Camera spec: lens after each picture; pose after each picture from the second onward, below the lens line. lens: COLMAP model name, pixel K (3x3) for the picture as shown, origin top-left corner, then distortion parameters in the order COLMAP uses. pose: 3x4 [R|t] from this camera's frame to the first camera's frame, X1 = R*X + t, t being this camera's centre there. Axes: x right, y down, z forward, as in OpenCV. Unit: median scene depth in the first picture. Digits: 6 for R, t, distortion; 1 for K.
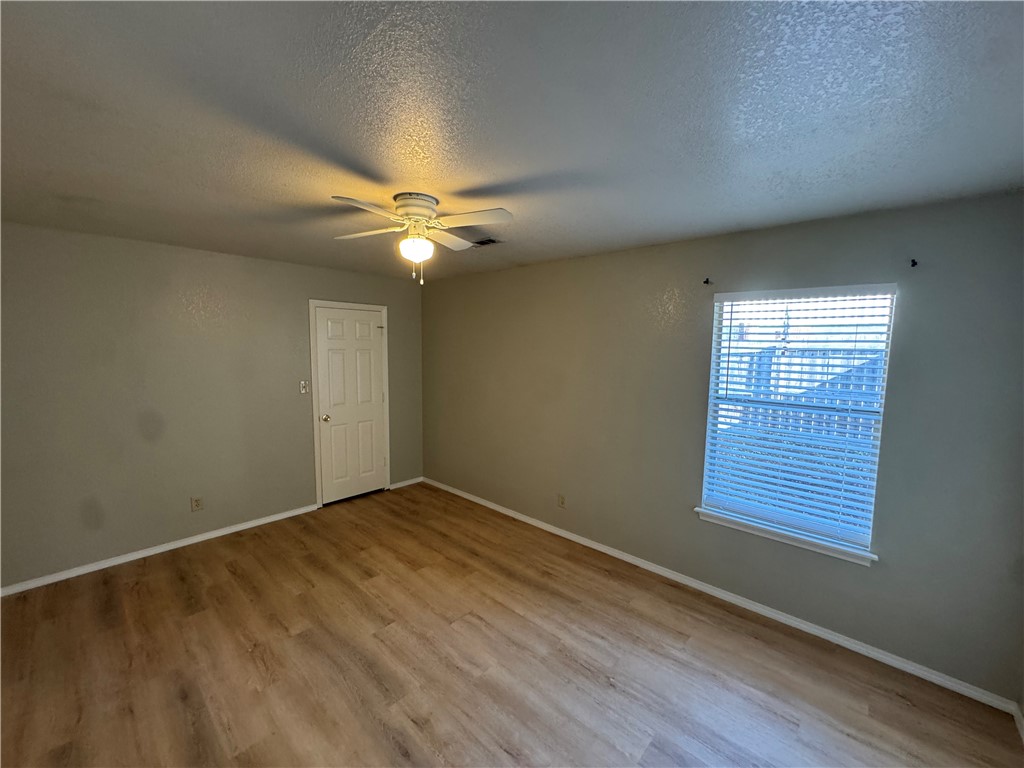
lens RADIAL K [[410.1, 0, 511.7], [0, 410.1, 385.0], [0, 0, 1]] dist [-0.001190, -0.000223]
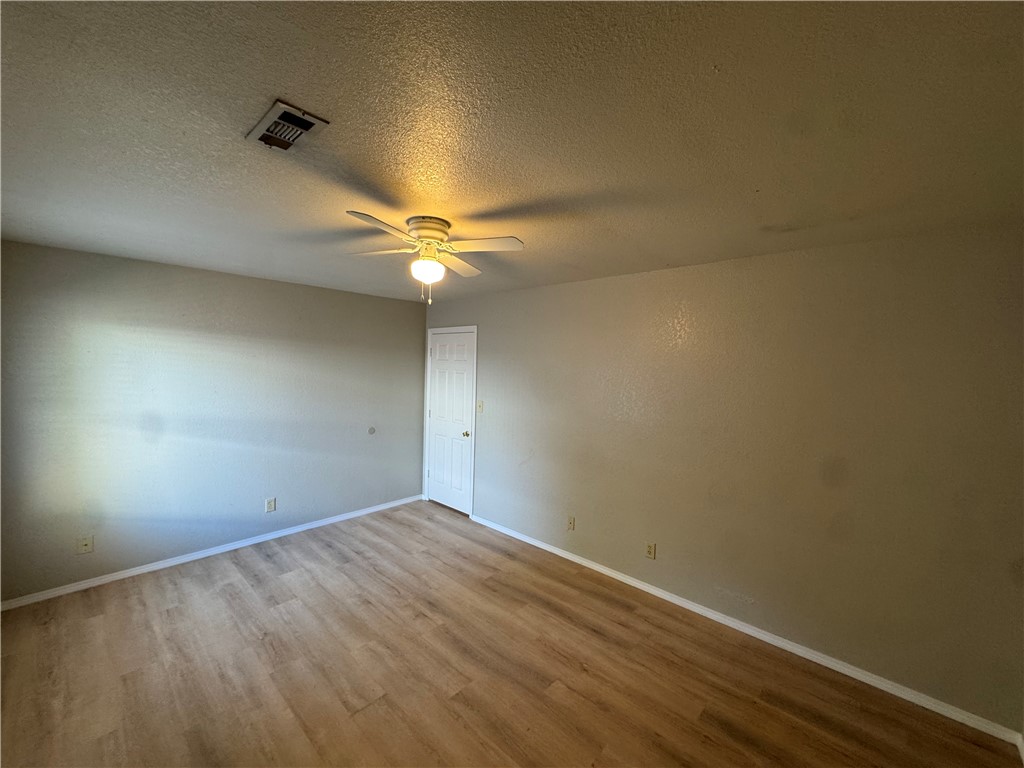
lens RADIAL K [[410.1, 0, 511.7], [0, 410.1, 385.0], [0, 0, 1]] dist [-0.001190, -0.000223]
pose [[-0.999184, -0.040039, 0.005252, -0.443613], [-0.038886, 0.989075, 0.142195, -0.199254], [-0.010888, 0.141875, -0.989825, 1.985683]]
